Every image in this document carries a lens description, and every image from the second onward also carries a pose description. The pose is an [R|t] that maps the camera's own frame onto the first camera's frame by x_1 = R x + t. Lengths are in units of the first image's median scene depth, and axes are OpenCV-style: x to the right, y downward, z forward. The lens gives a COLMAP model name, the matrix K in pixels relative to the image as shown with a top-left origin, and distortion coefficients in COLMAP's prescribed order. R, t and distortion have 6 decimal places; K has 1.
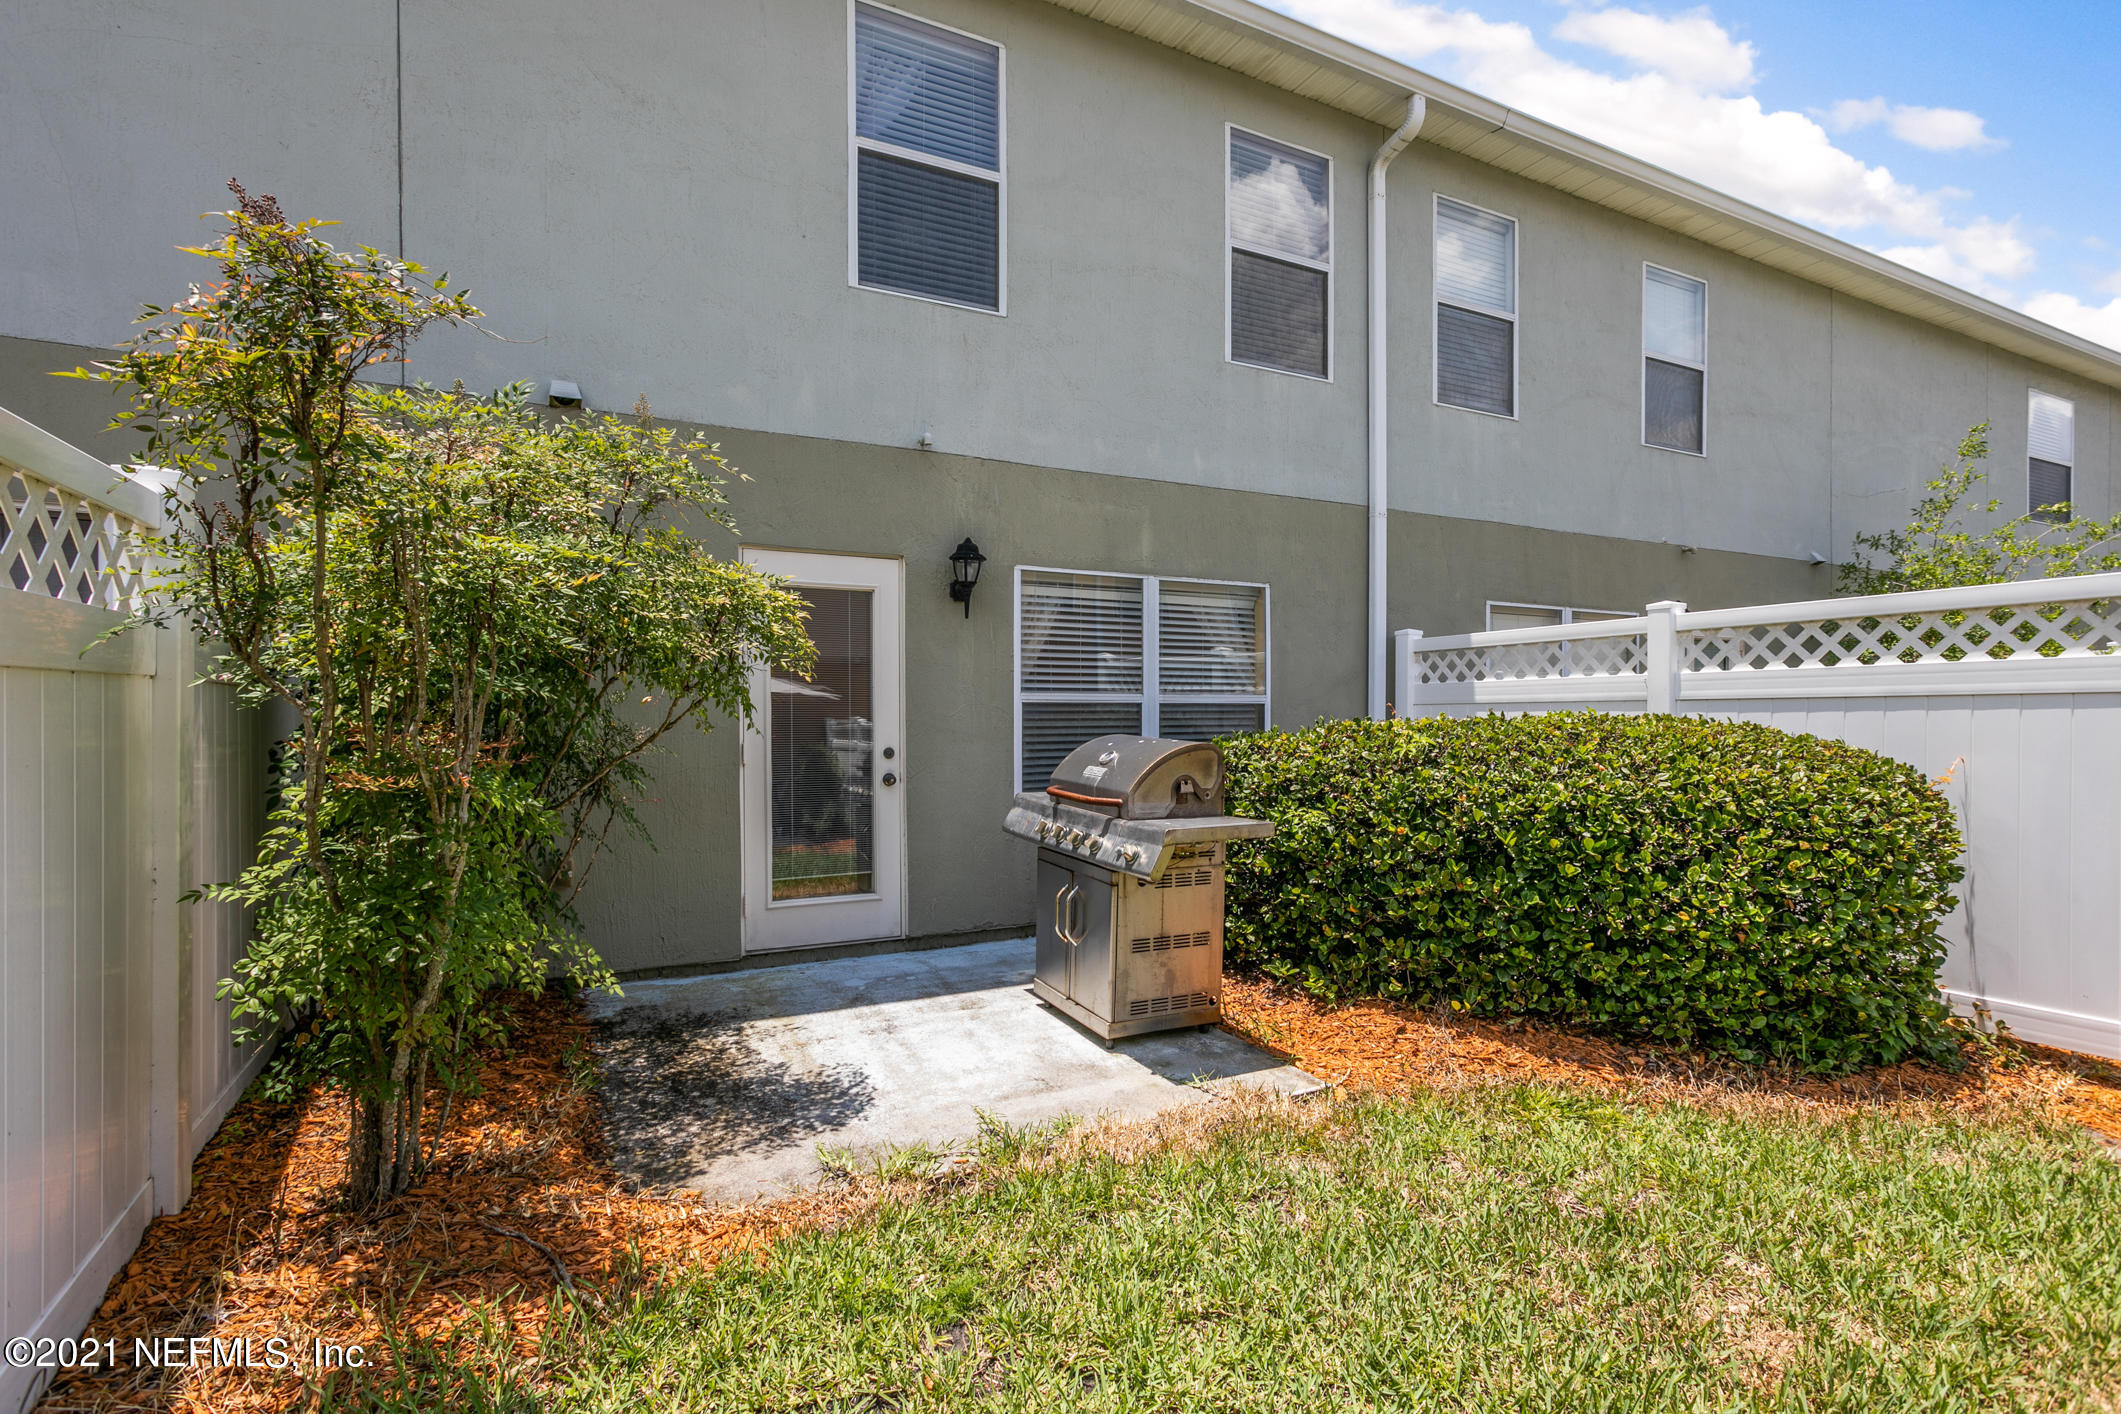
lens RADIAL K [[1014.8, 0, 1059.7], [0, 1014.8, 718.5], [0, 0, 1]] dist [0.001671, 0.001139]
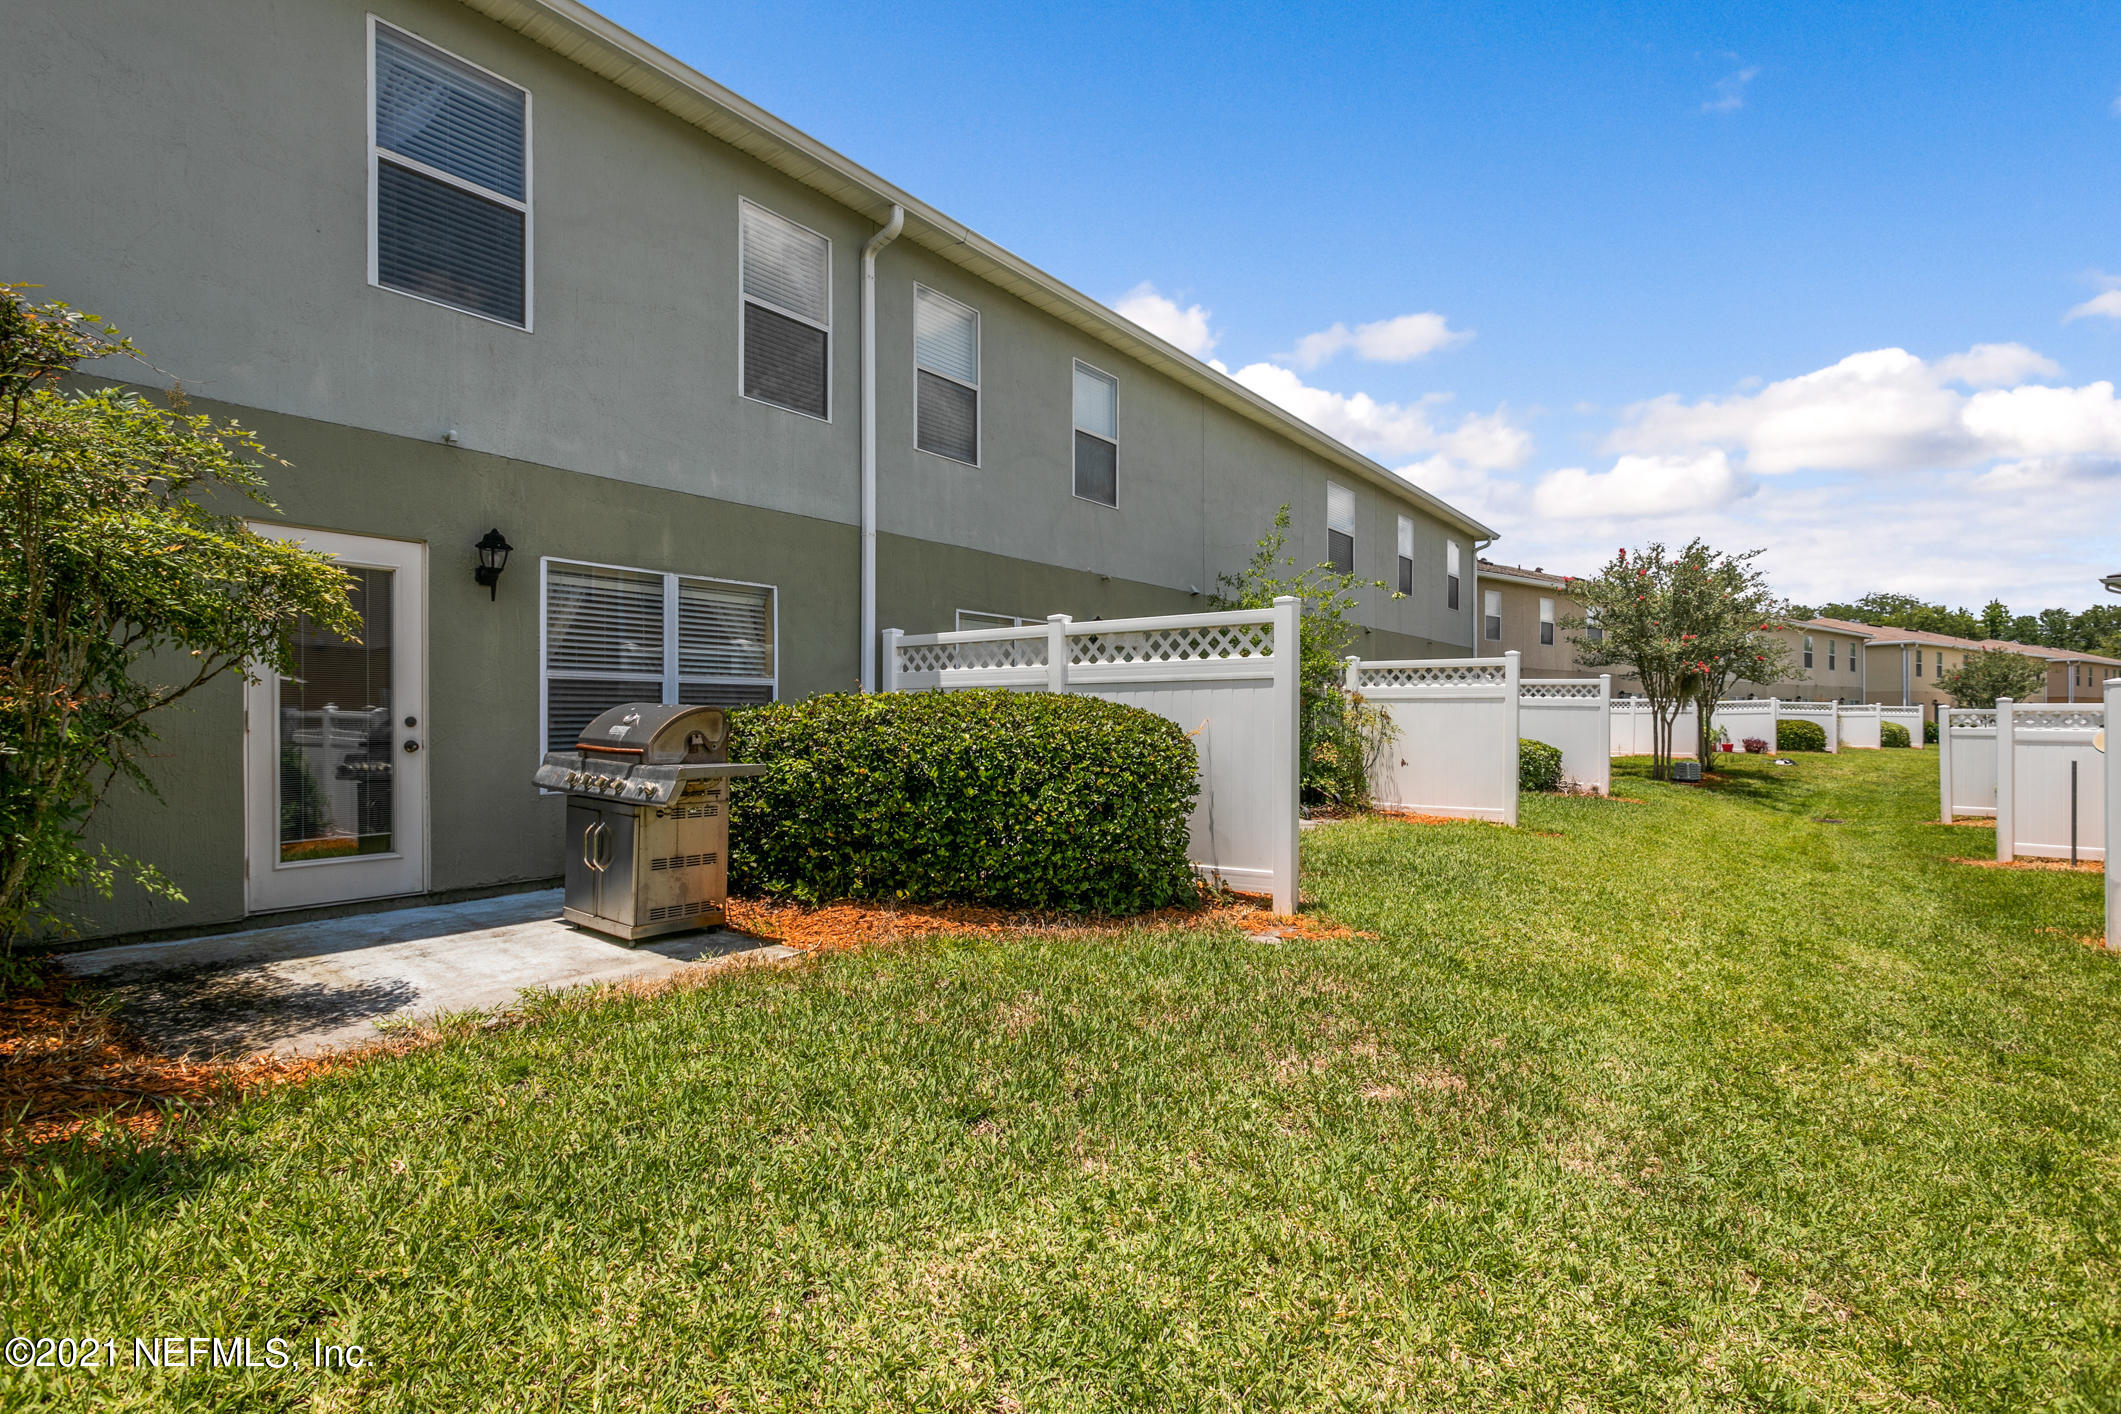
lens RADIAL K [[1014.8, 0, 1059.7], [0, 1014.8, 718.5], [0, 0, 1]] dist [0.001671, 0.001139]
pose [[0.901560, 0.001394, 0.432652, -0.016191], [-0.000227, 0.999996, -0.002747, 0.040406], [-0.432654, 0.002378, 0.901557, -0.331787]]
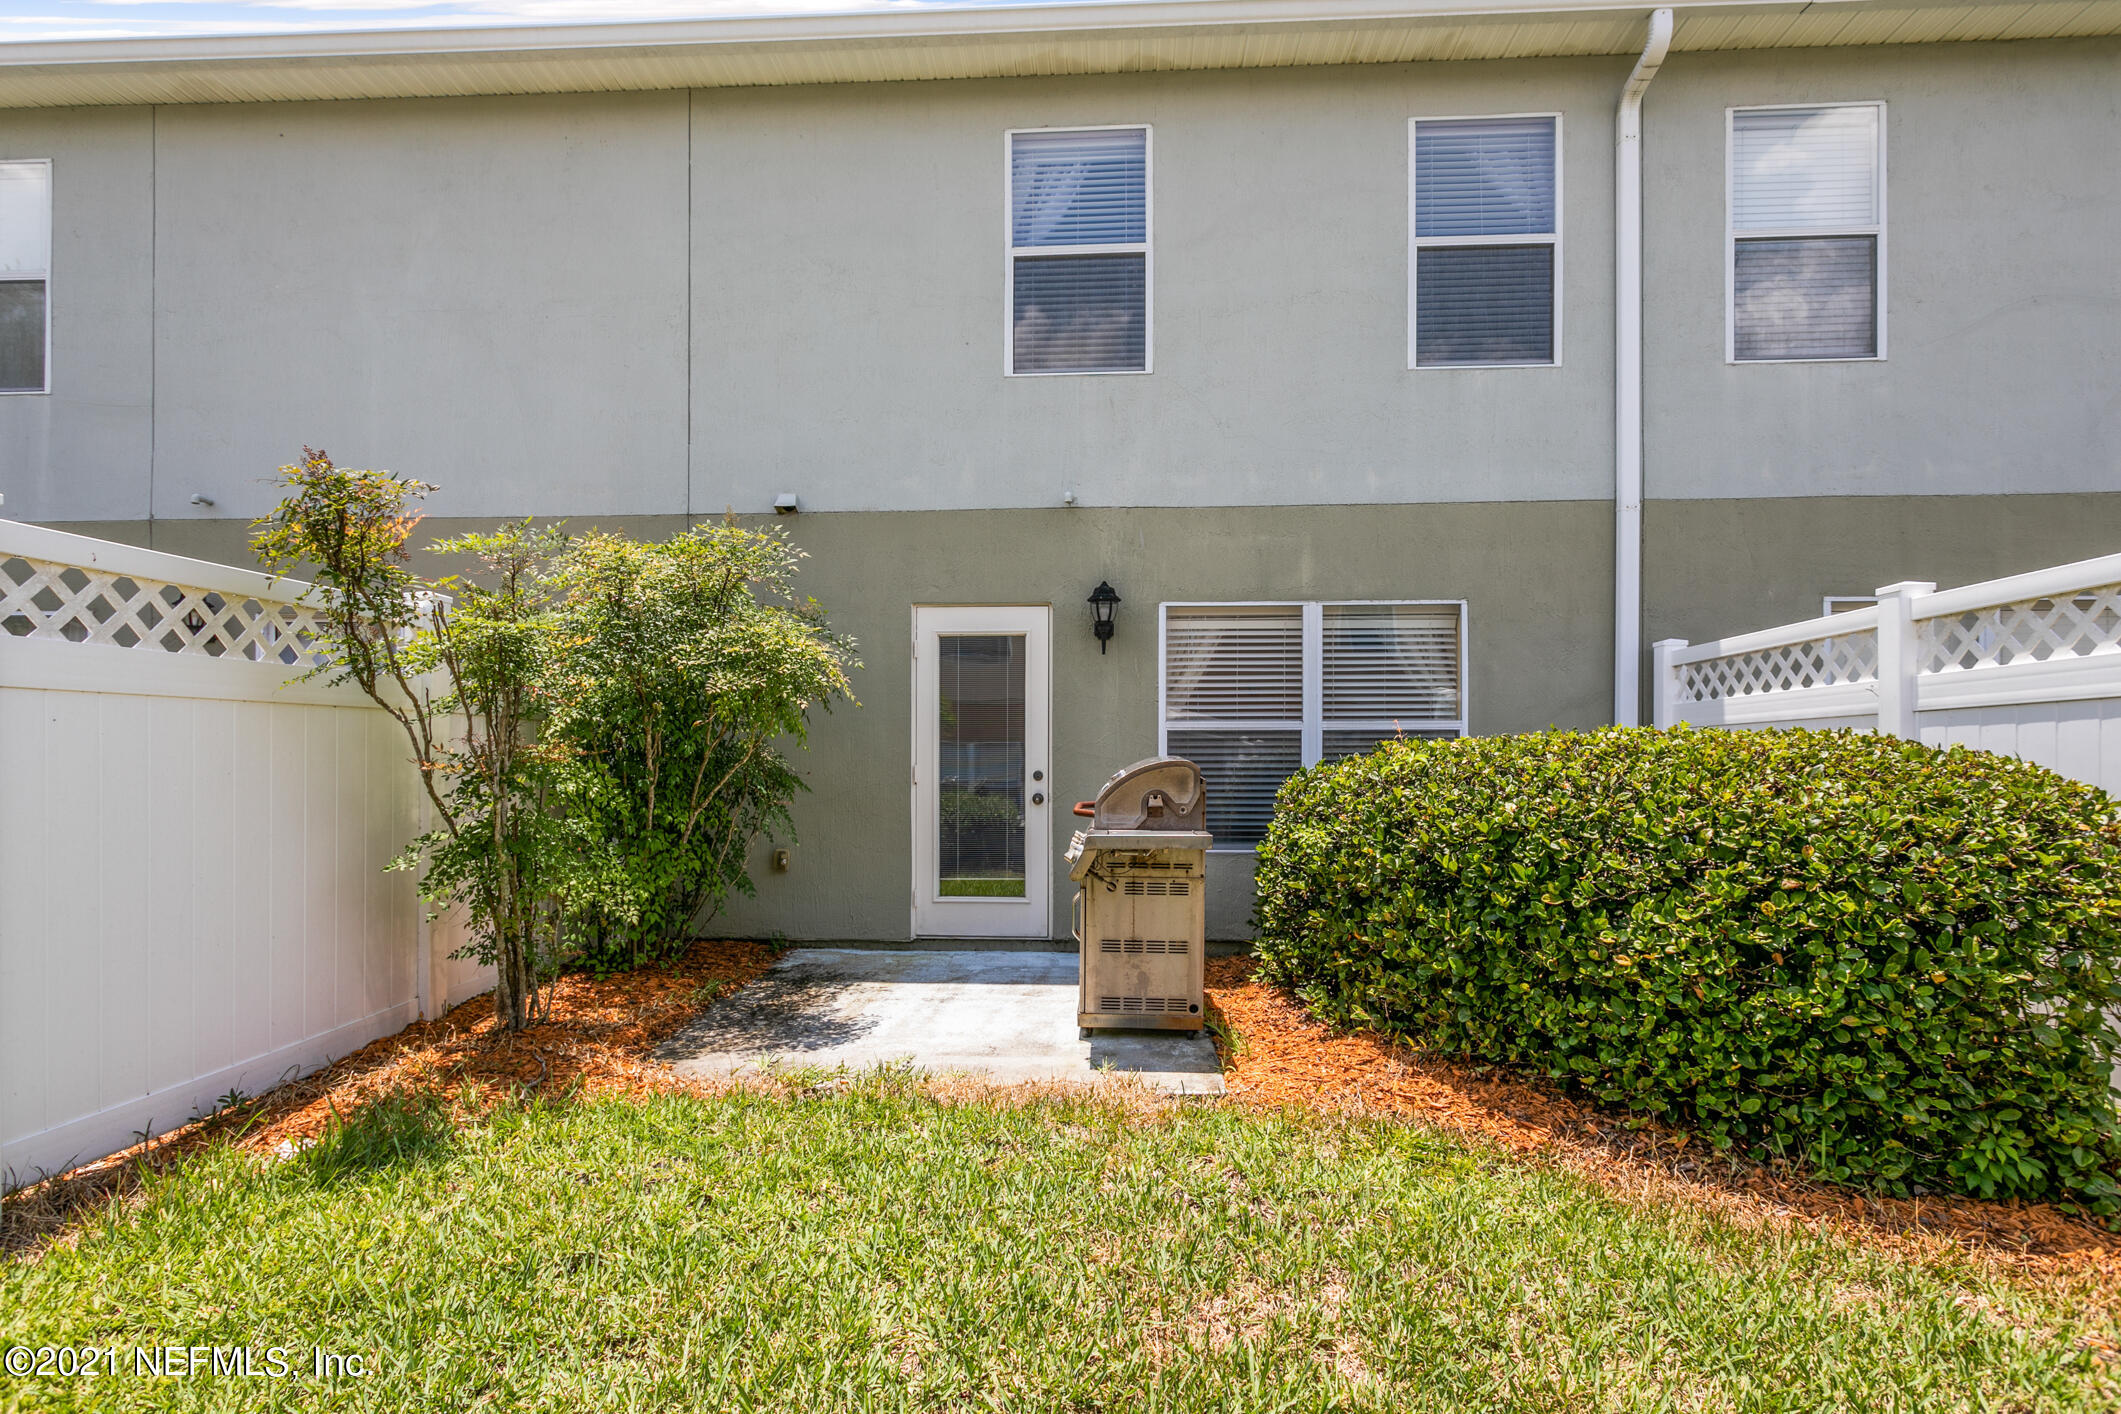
lens RADIAL K [[1028.1, 0, 1064.9], [0, 1028.1, 756.8], [0, 0, 1]] dist [0.000366, 0.000243]
pose [[0.859501, -0.003505, -0.511121, 0.548289], [-0.002085, 0.999944, -0.010362, 0.029765], [0.511129, 0.009972, 0.859446, 0.023954]]
